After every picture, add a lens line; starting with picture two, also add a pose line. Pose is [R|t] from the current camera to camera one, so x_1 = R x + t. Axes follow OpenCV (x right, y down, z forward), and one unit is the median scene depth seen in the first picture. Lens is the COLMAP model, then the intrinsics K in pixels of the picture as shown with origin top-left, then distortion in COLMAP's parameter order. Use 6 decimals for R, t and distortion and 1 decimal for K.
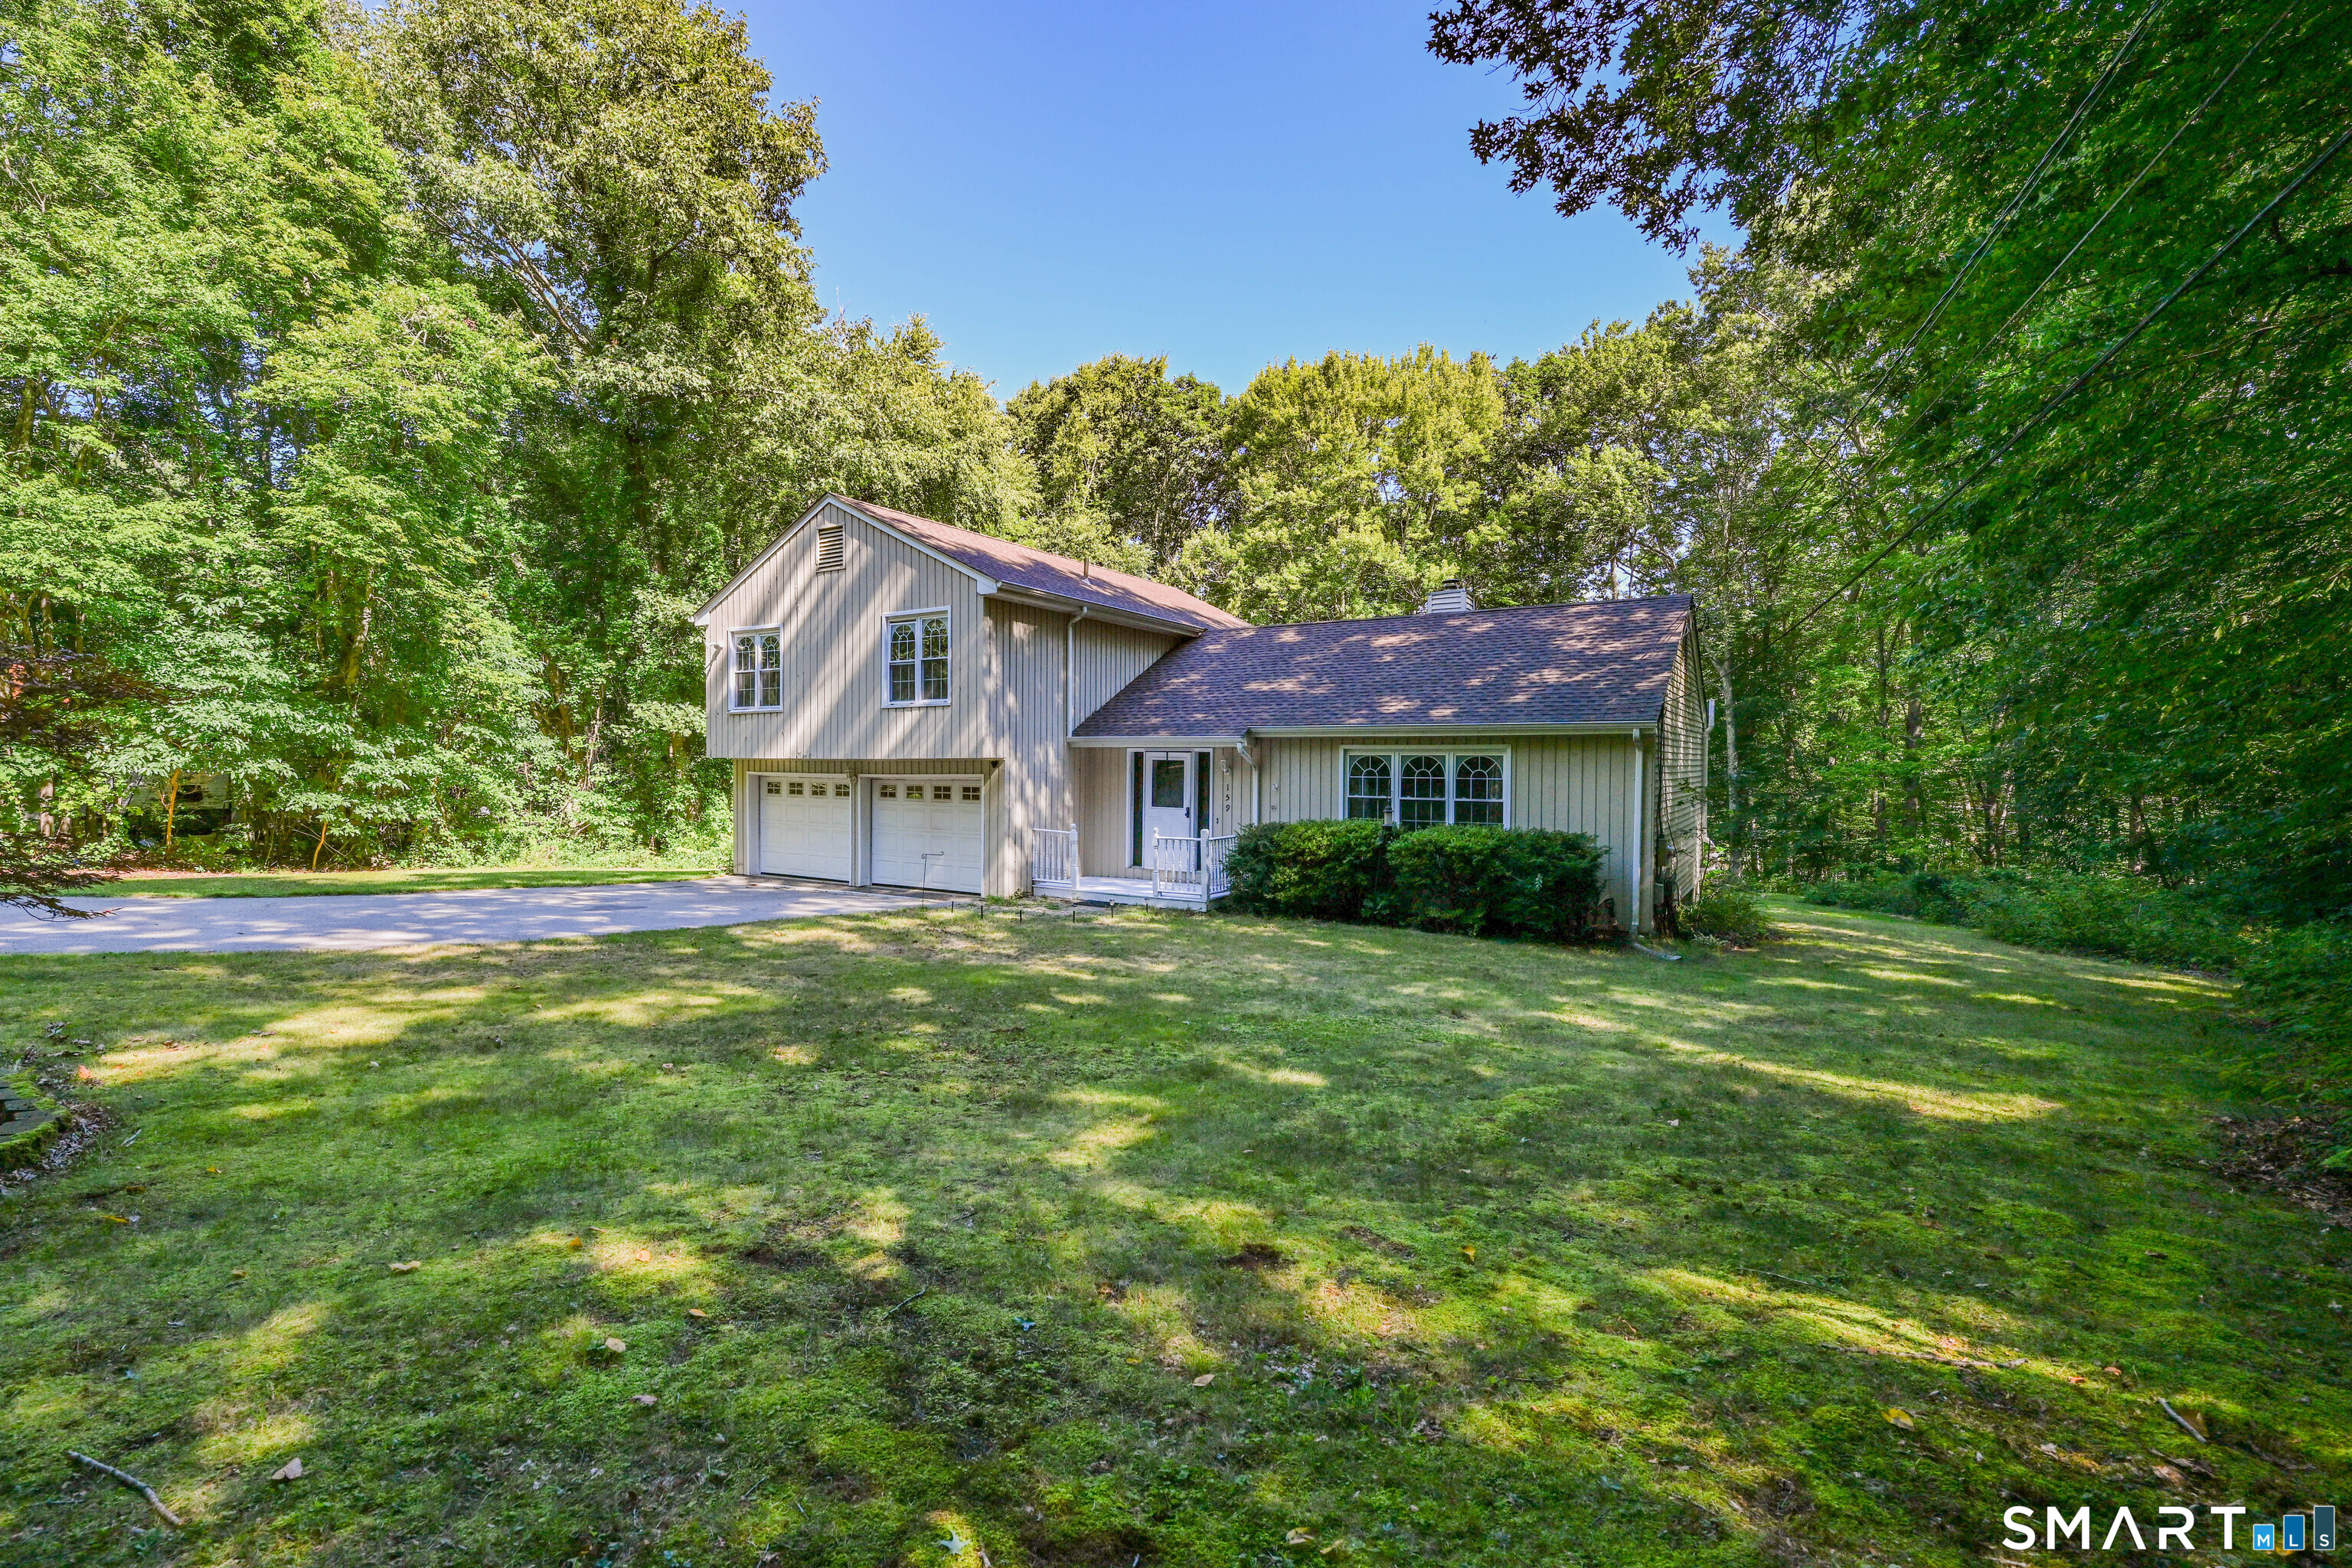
lens RADIAL K [[1051.0, 0, 1074.7], [0, 1051.0, 780.3], [0, 0, 1]] dist [0.001396, 0.000156]
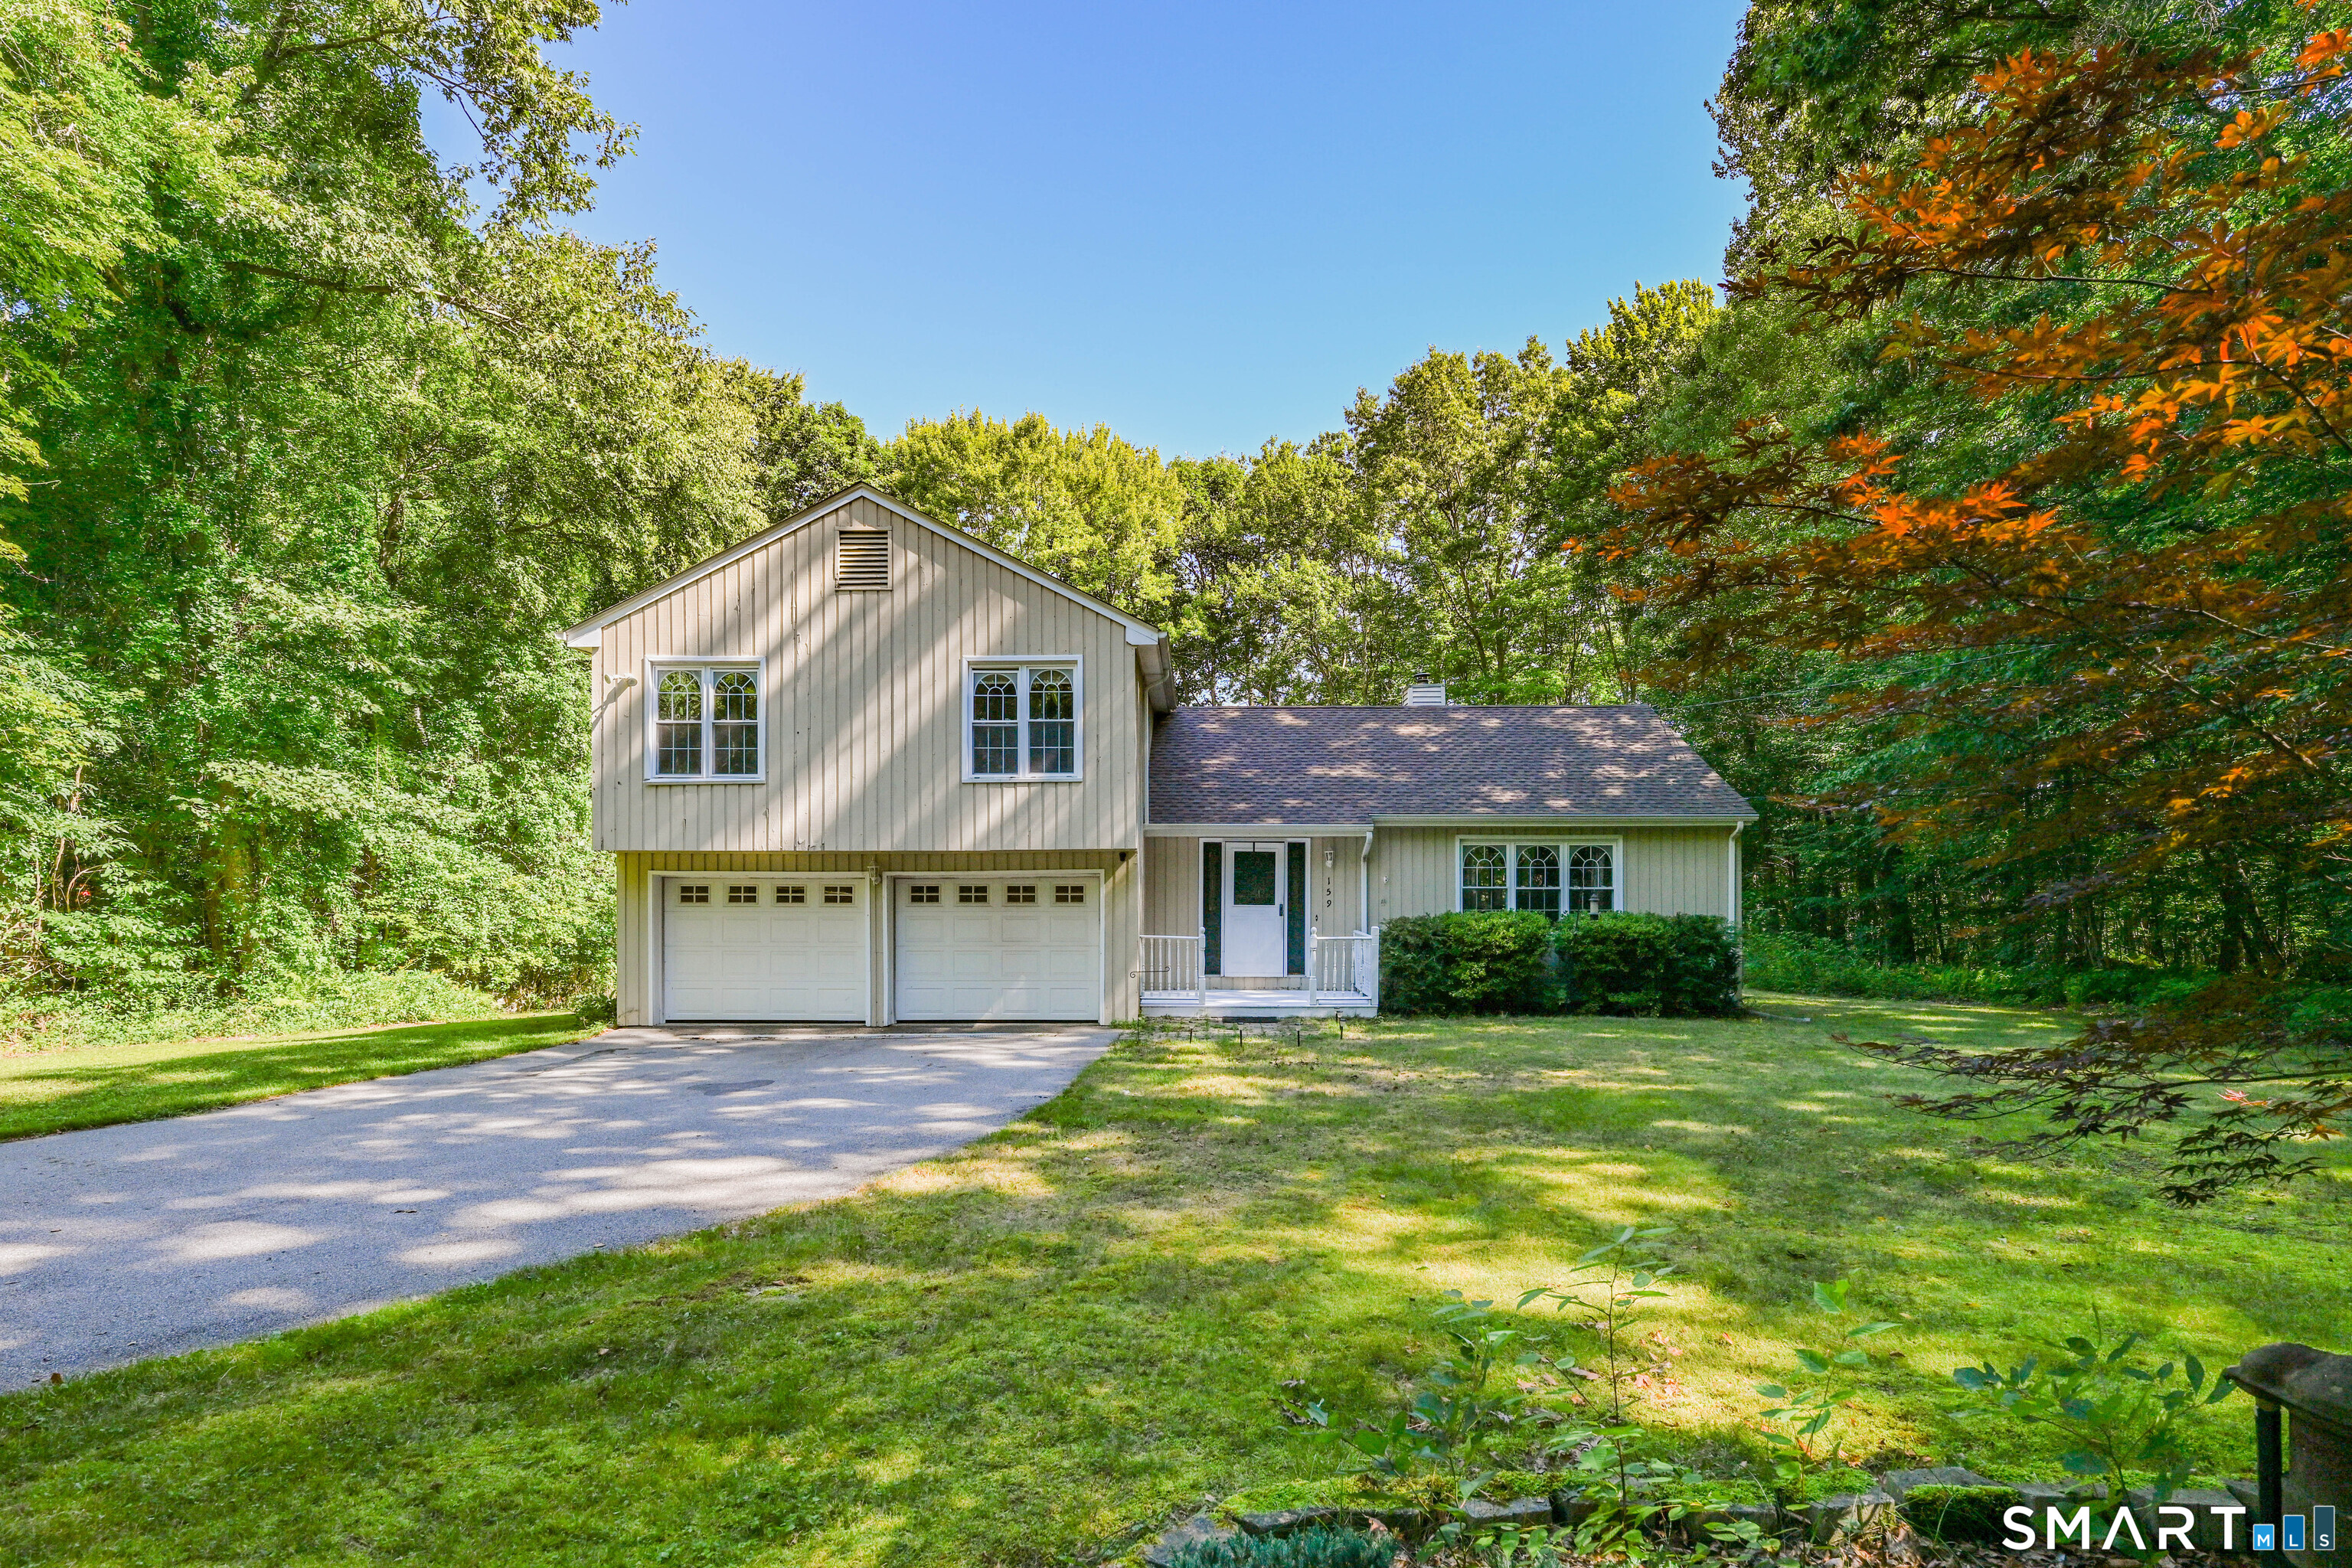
lens RADIAL K [[1146.2, 0, 1182.1], [0, 1146.2, 851.0], [0, 0, 1]] dist [0.002363, 0.000368]
pose [[0.835239, -0.002194, 0.549883, -0.499291], [0.015671, 0.999681, -0.019813, -0.001530], [-0.549664, 0.025166, 0.835007, 0.233303]]
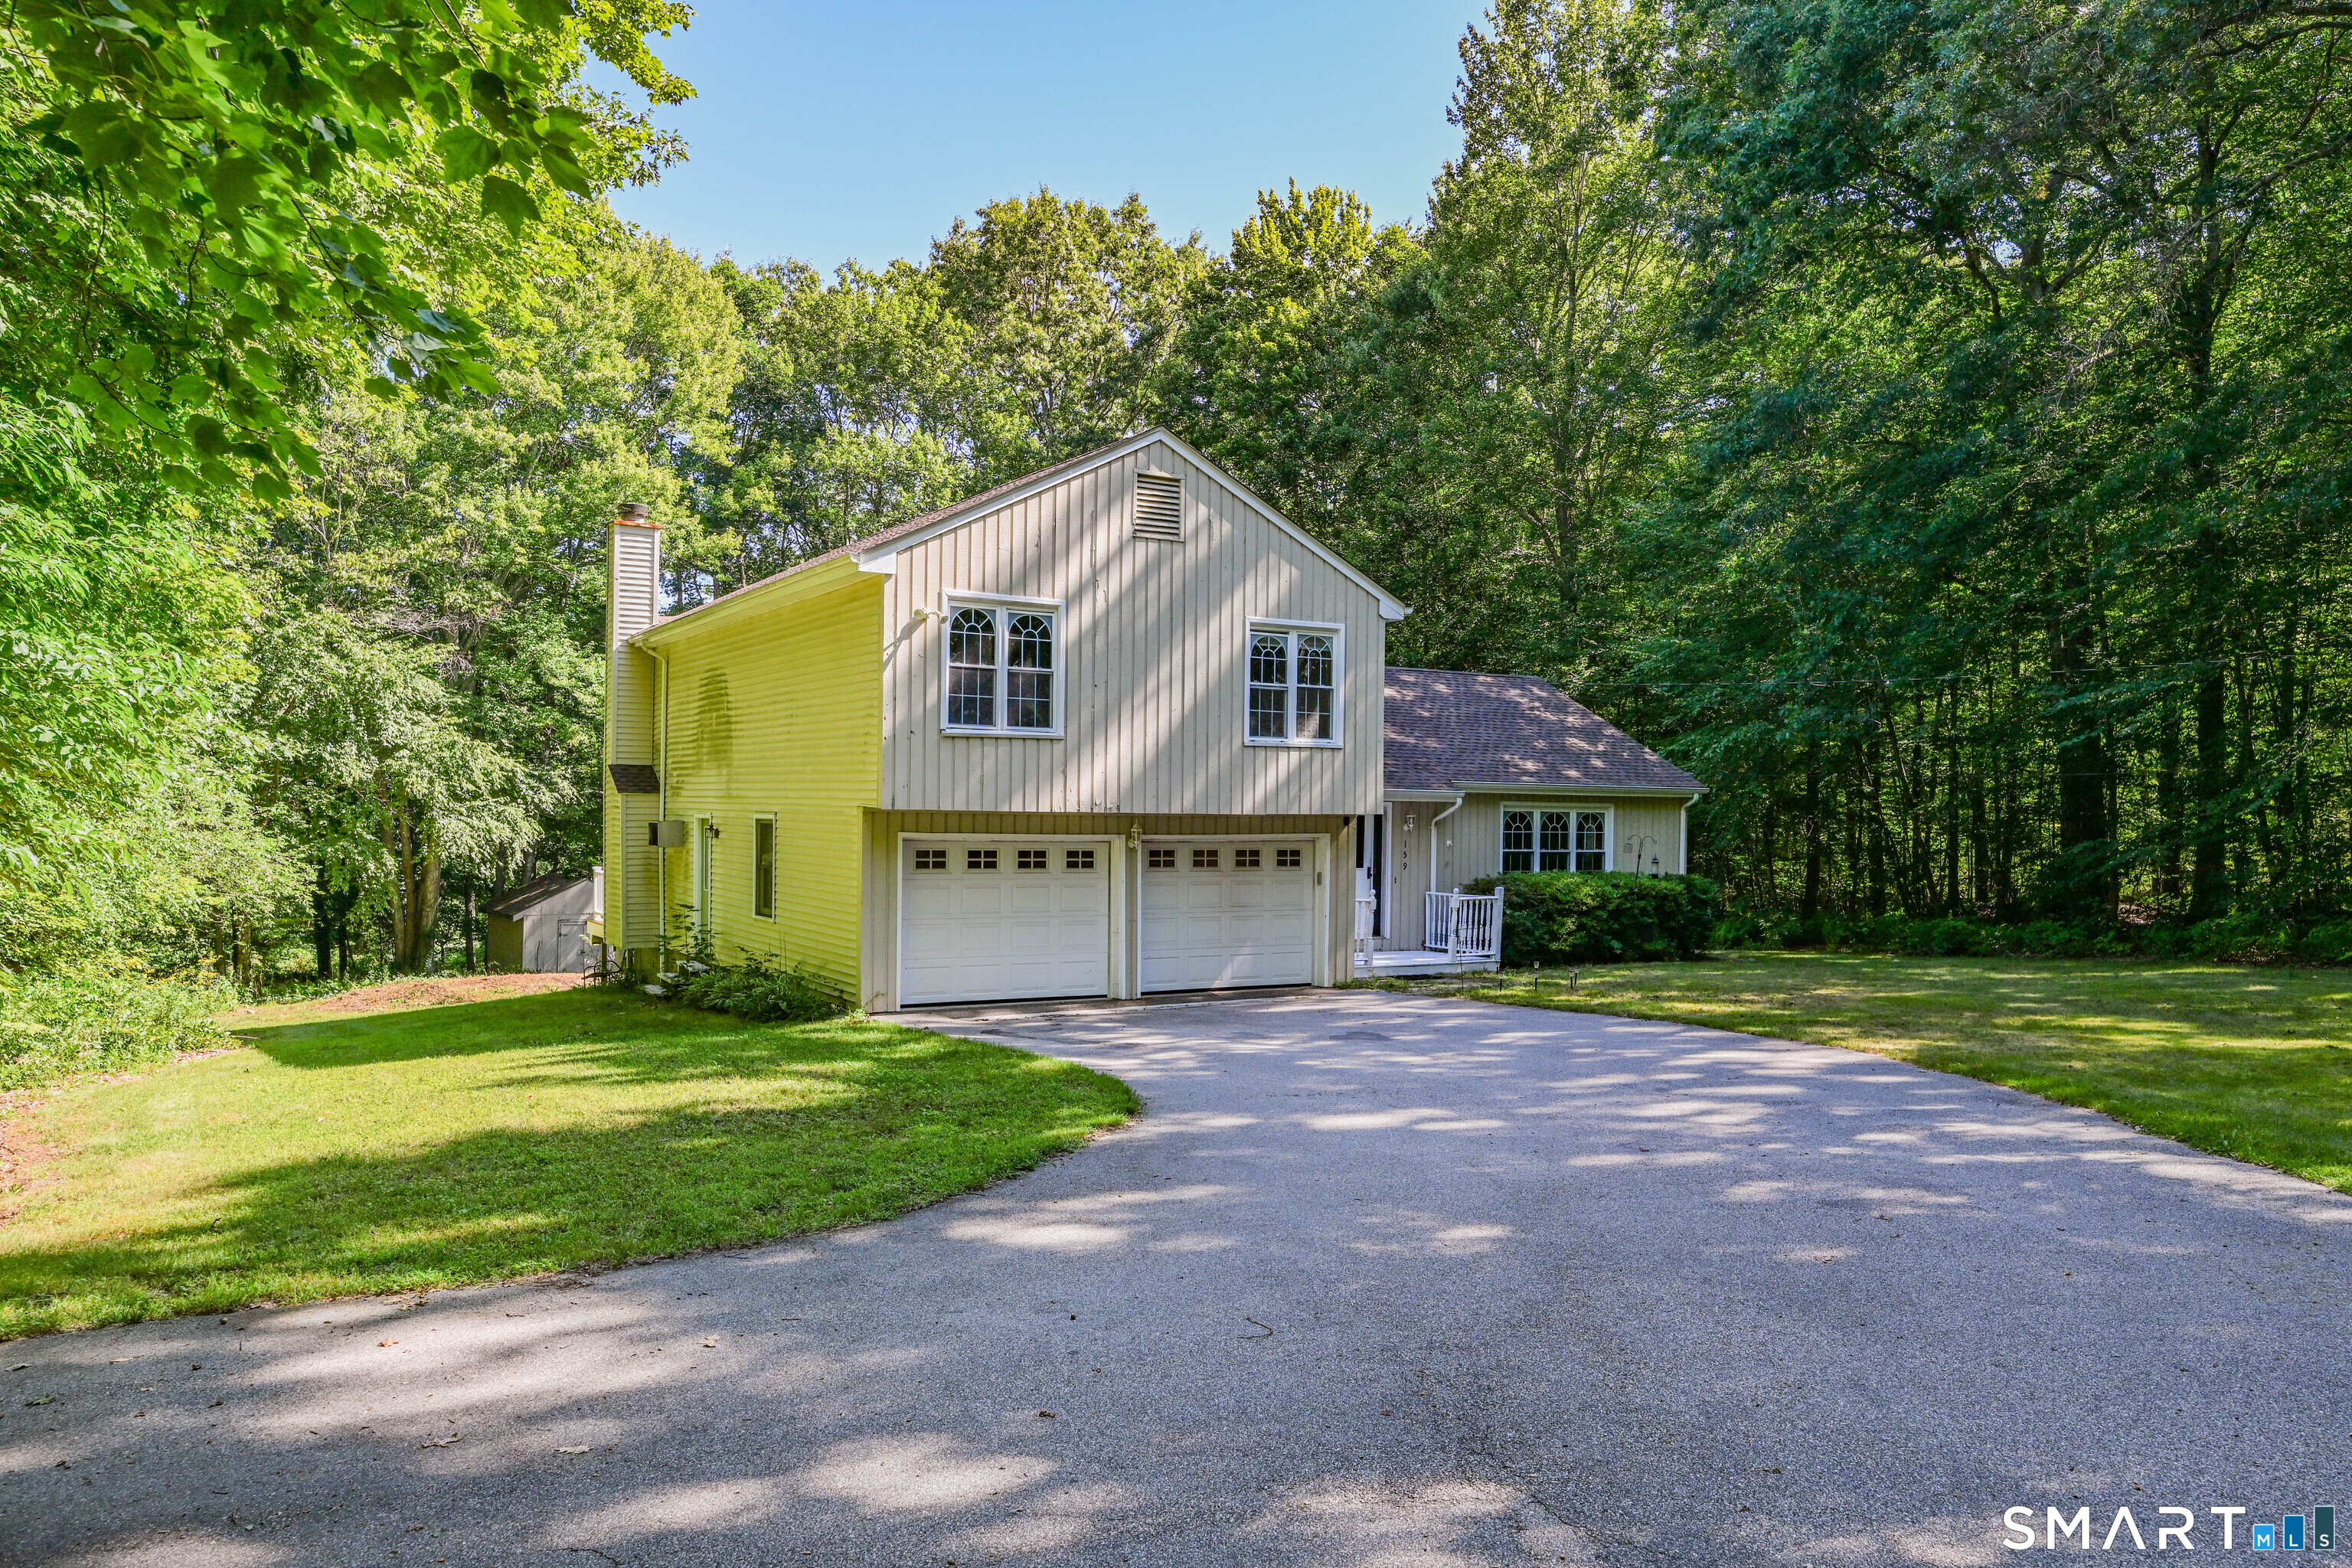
lens RADIAL K [[1618.2, 0, 1172.7], [0, 1618.2, 815.5], [0, 0, 1]] dist [0.004992, 0.000438]
pose [[0.433265, -0.003384, 0.901260, -1.222288], [0.005407, 0.999985, 0.001156, -0.021057], [-0.901250, 0.004372, 0.433276, 0.551473]]
